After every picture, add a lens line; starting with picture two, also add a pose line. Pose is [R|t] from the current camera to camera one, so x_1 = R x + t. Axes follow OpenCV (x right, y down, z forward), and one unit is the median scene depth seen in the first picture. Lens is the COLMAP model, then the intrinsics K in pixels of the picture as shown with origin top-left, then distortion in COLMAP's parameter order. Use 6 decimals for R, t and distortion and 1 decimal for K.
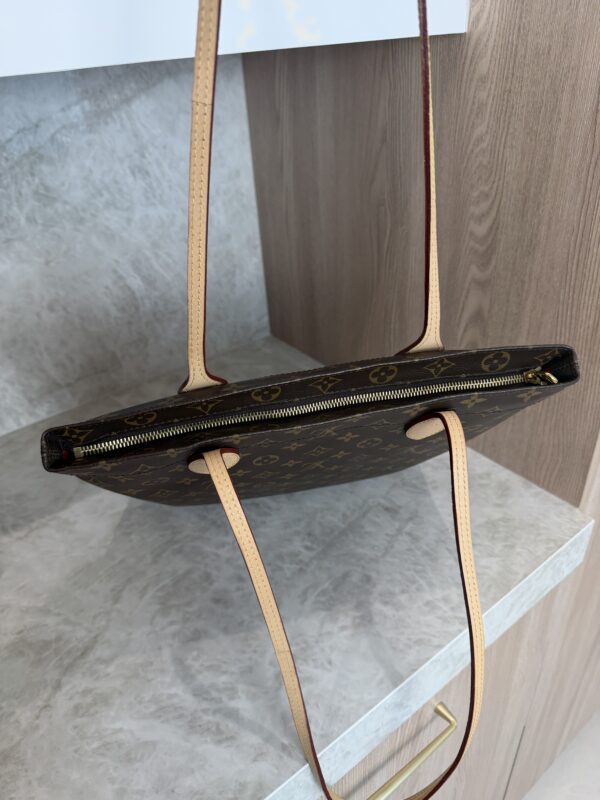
lens RADIAL K [[576.3, 0, 303.5], [0, 576.3, 399.8], [0, 0, 1]] dist [0.035382, -0.070932]
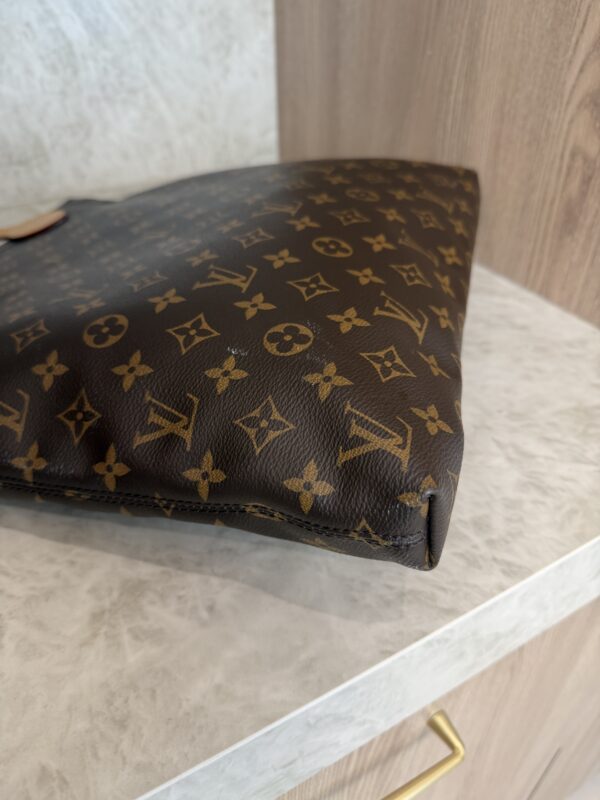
lens RADIAL K [[597.7, 0, 301.9], [0, 597.7, 401.9], [0, 0, 1]] dist [-0.046388, 0.008513]
pose [[0.989084, 0.125973, -0.076447, 0.093201], [-0.119740, 0.989472, 0.081280, 0.167218], [0.085881, -0.071239, 0.993755, 0.376288]]
